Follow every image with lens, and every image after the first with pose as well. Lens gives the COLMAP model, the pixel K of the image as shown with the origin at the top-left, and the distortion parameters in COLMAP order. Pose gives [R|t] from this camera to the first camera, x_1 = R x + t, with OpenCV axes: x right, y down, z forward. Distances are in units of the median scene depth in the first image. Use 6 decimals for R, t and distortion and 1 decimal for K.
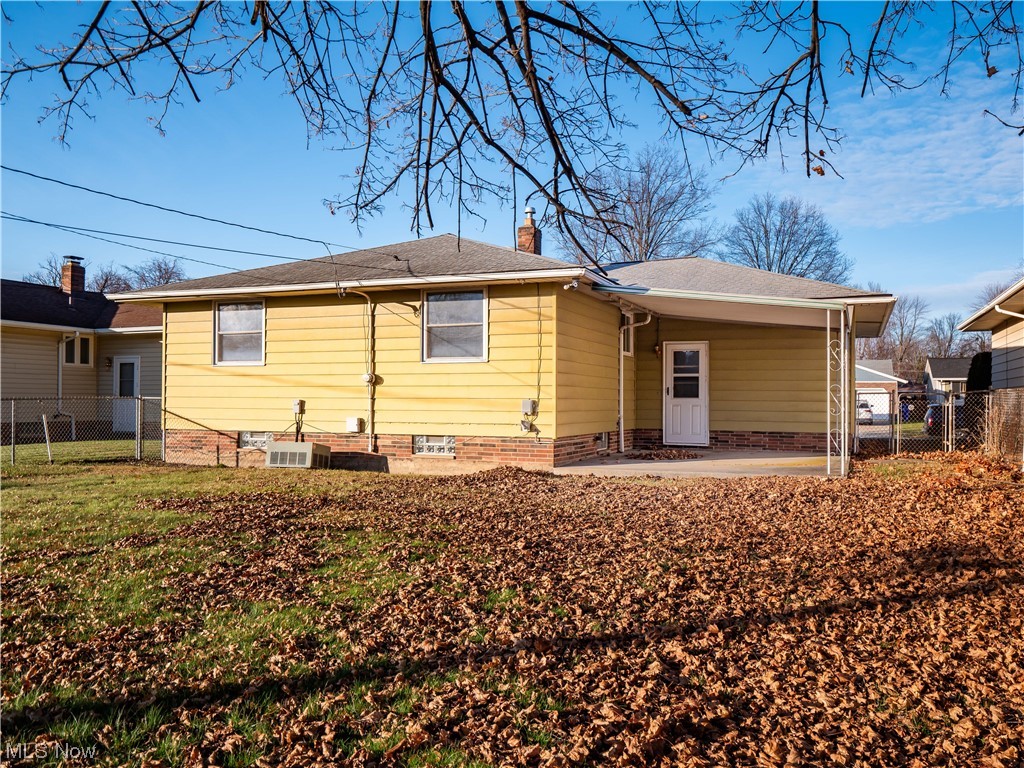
lens RADIAL K [[773.4, 0, 512.0], [0, 773.4, 384.0], [0, 0, 1]] dist [-0.000302, 0.000045]
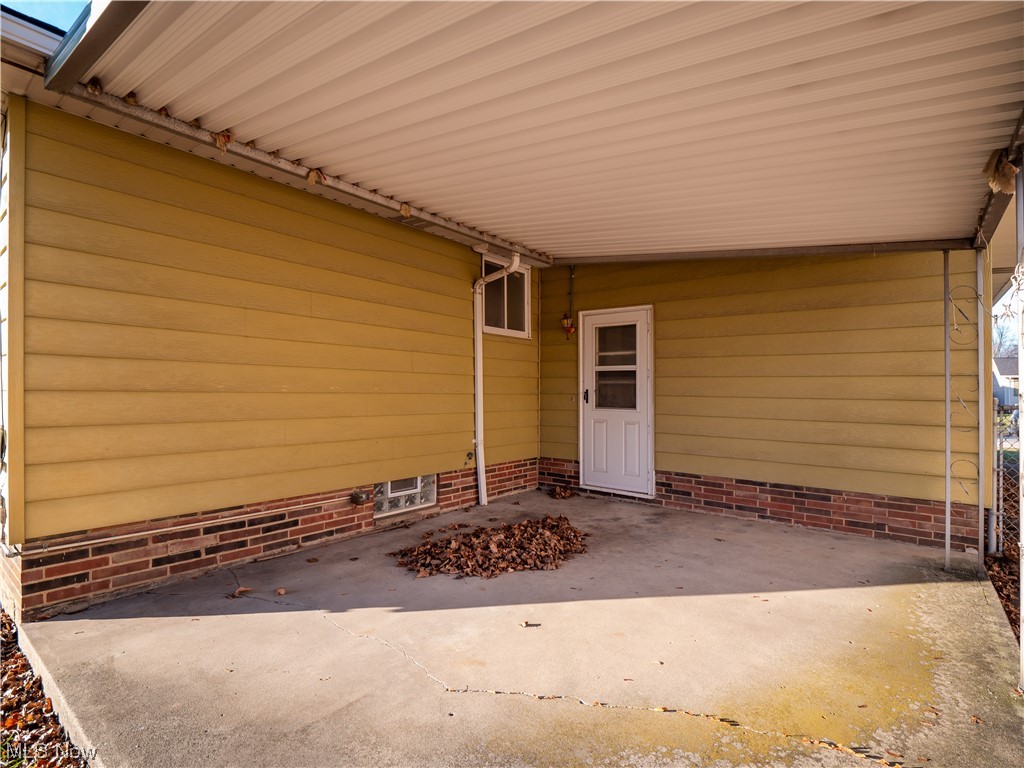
lens RADIAL K [[496.2, 0, 514.2], [0, 496.2, 378.1], [0, 0, 1]] dist [0.000236, -0.001928]
pose [[0.964824, -0.000636, -0.262894, 0.252332], [-0.000637, 0.999988, -0.004755, -0.002409], [0.262894, 0.004755, 0.964813, 0.641977]]
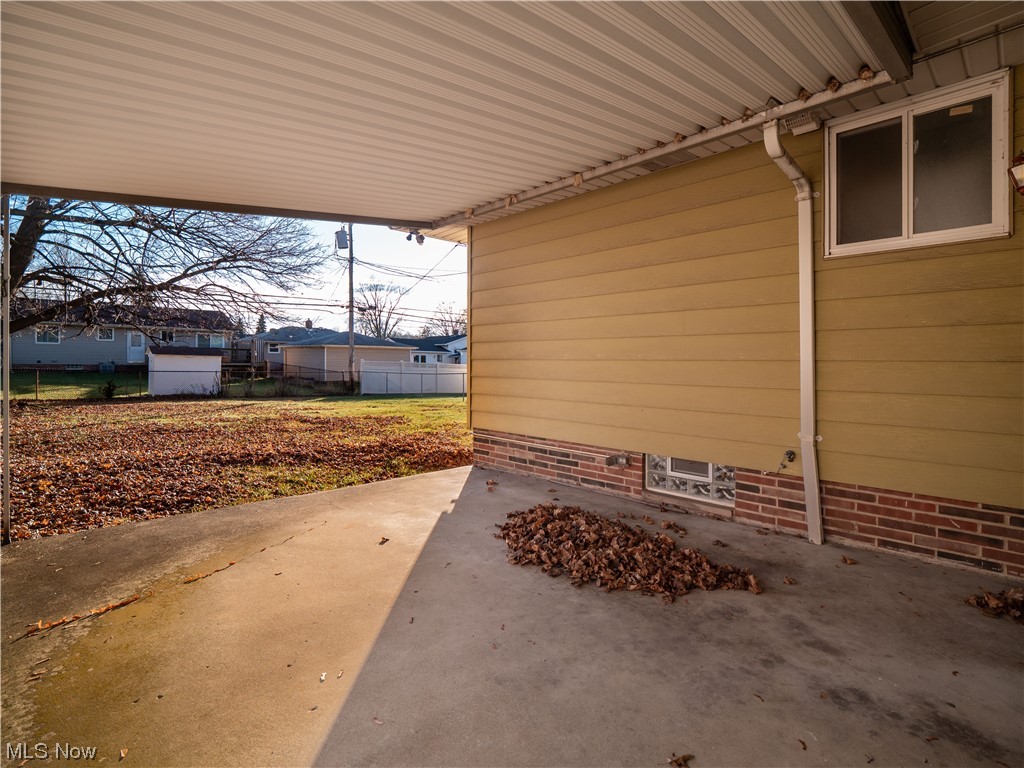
lens RADIAL K [[496.2, 0, 514.2], [0, 496.2, 378.1], [0, 0, 1]] dist [0.000236, -0.001928]
pose [[-0.363969, 0.021524, -0.931162, 0.384801], [0.013917, 0.999747, 0.017669, 0.009089], [0.931307, -0.006528, -0.364177, 0.932488]]
